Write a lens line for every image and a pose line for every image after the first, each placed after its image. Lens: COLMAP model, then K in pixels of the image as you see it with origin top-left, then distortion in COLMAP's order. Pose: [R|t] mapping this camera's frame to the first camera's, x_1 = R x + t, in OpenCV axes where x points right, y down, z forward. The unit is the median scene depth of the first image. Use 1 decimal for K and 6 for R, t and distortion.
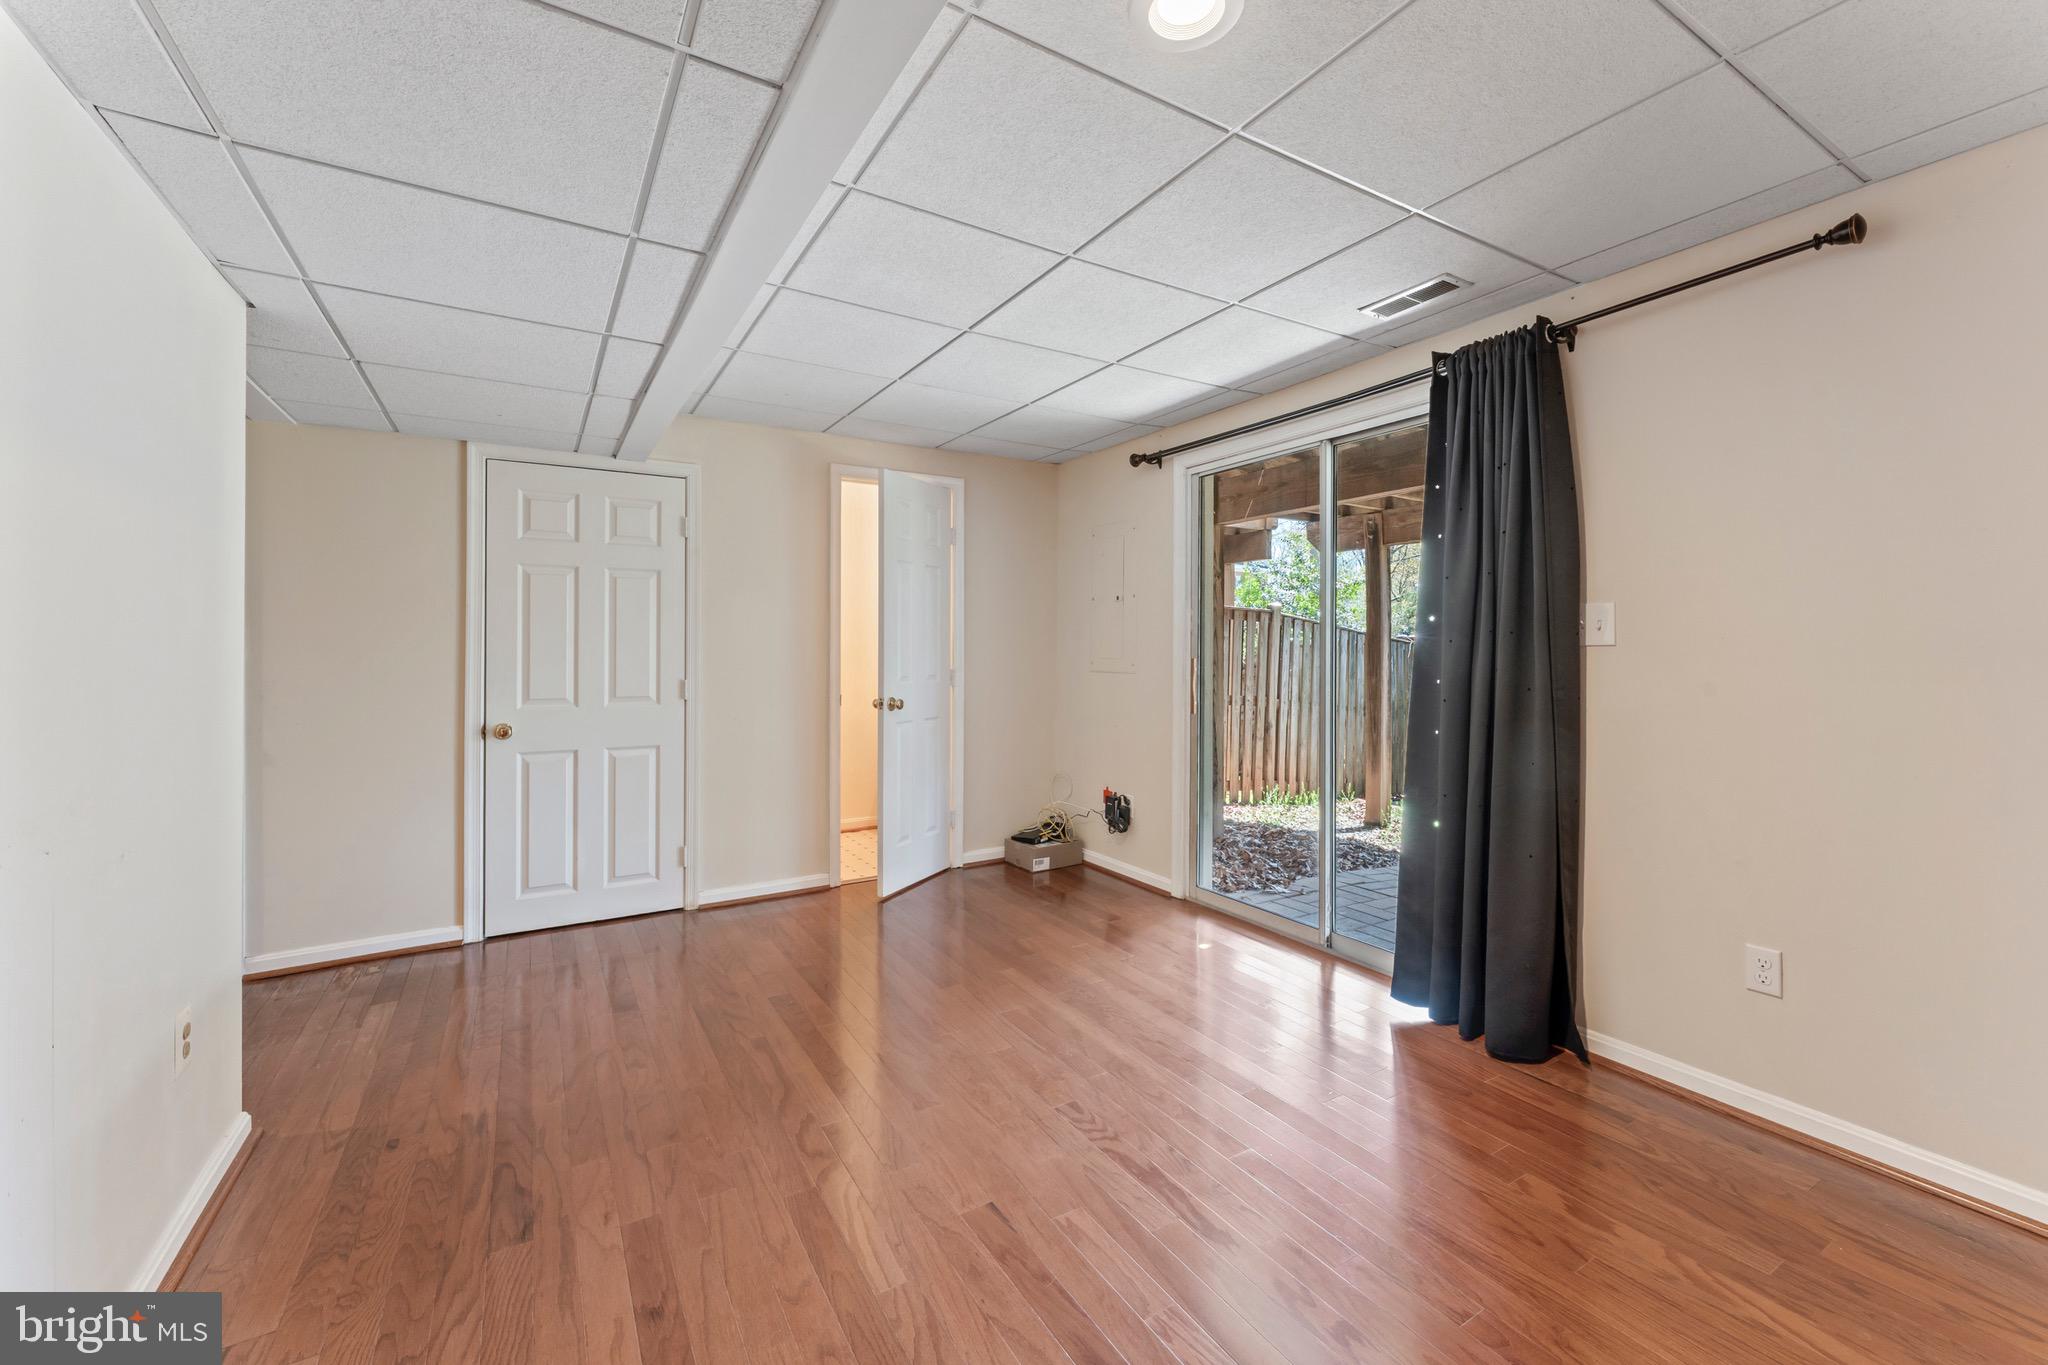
lens RADIAL K [[818.5, 0, 1025.9], [0, 818.5, 668.6], [0, 0, 1]] dist [0.004505, -0.000639]
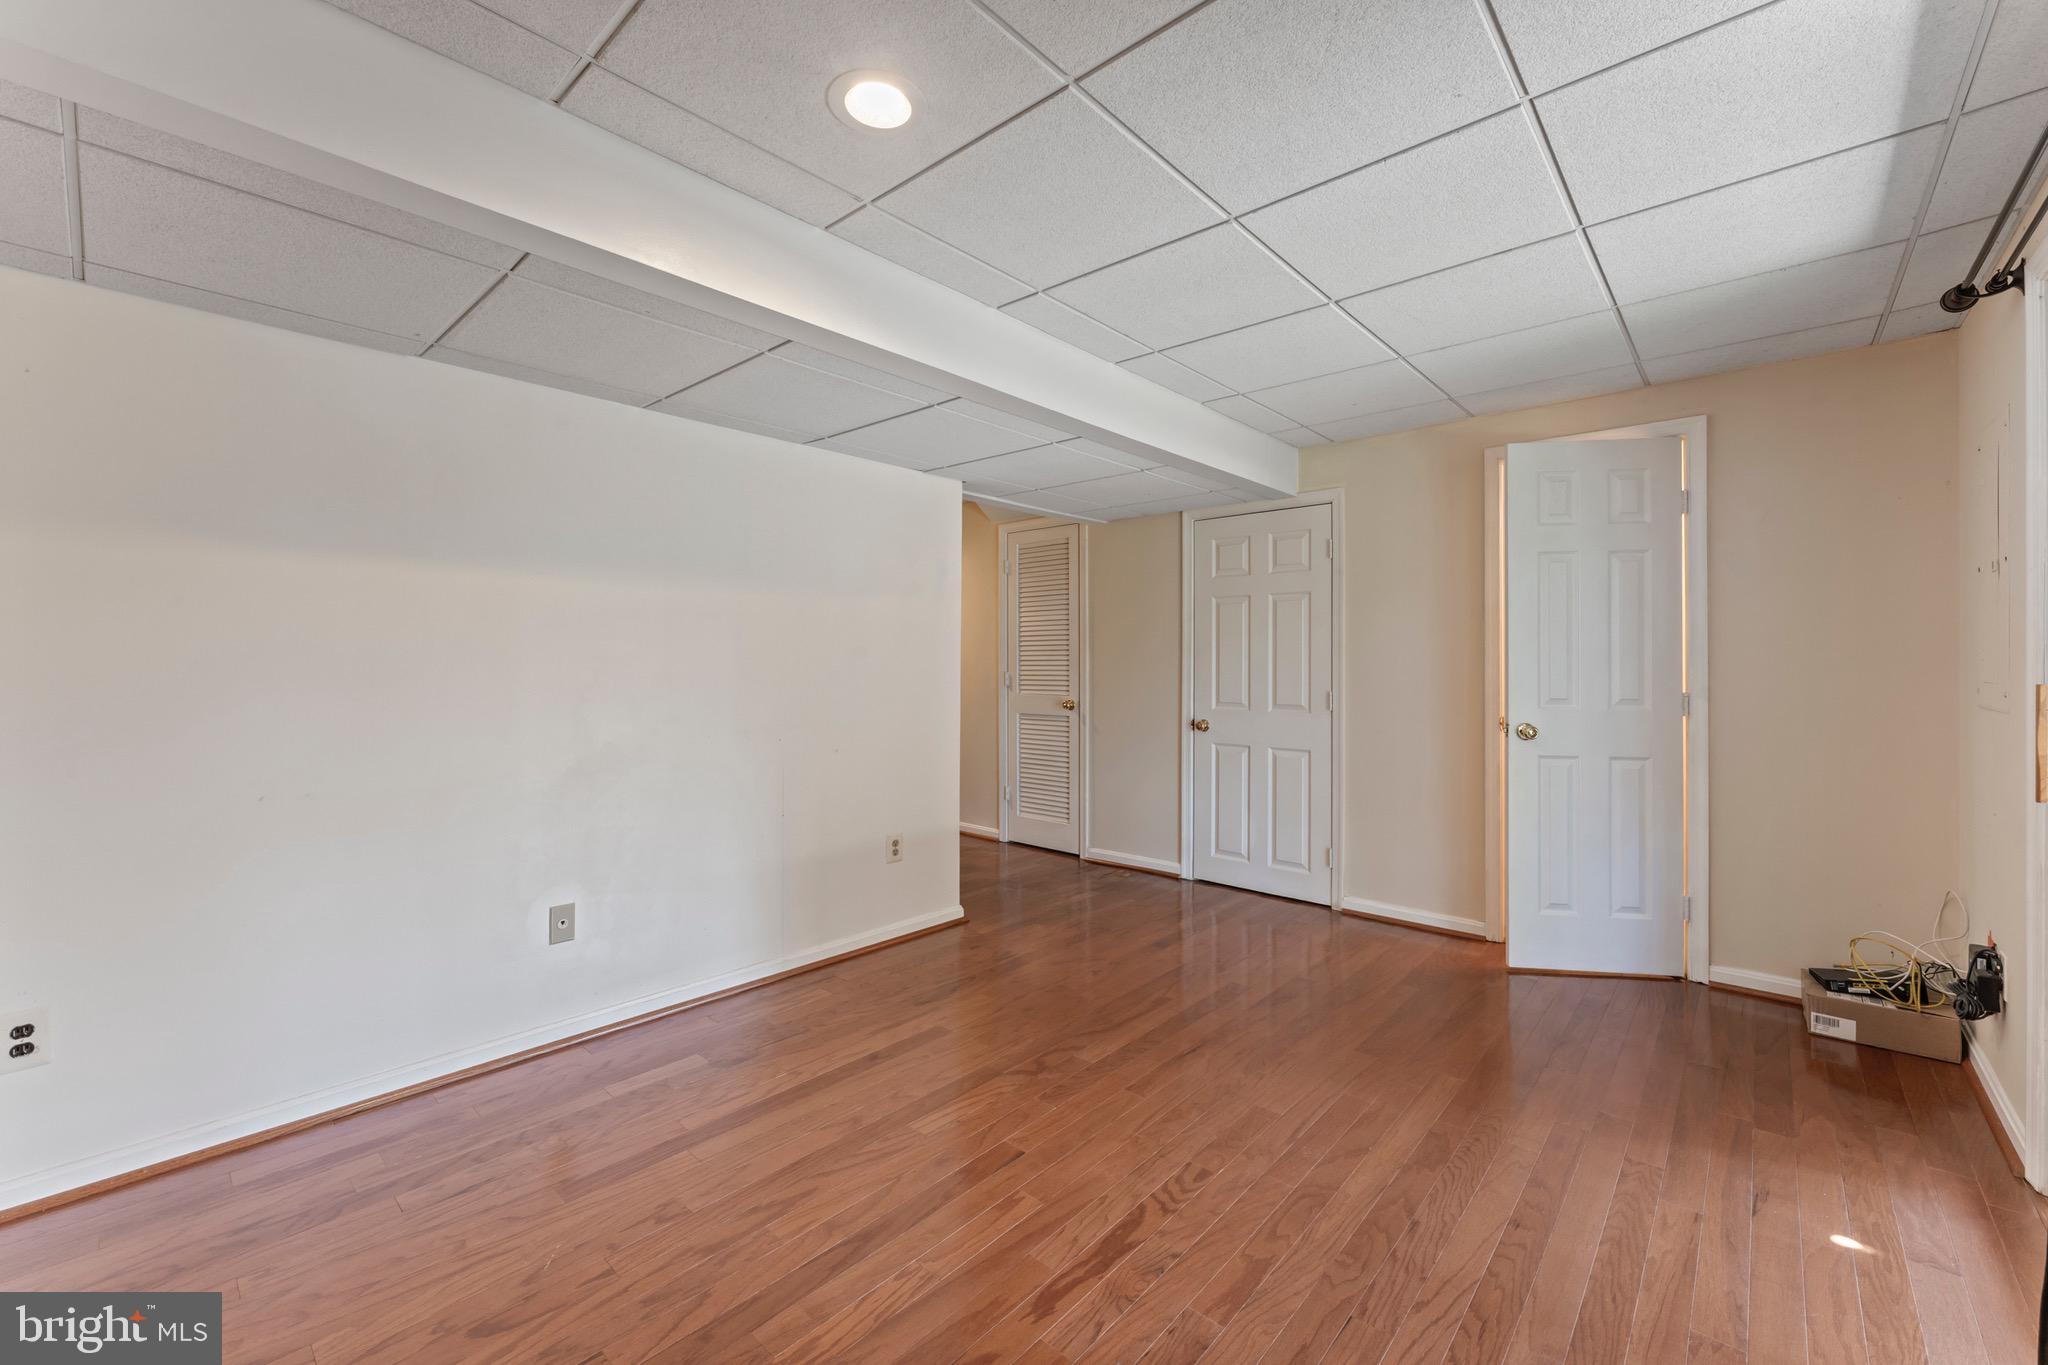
lens RADIAL K [[818.5, 0, 1033.6], [0, 818.5, 675.2], [0, 0, 1]] dist [0.004505, -0.000639]
pose [[0.302795, 0.015263, -0.952933, 0.498799], [-0.025611, 0.999641, 0.007873, -0.006818], [0.952711, 0.022021, 0.303078, 0.319212]]
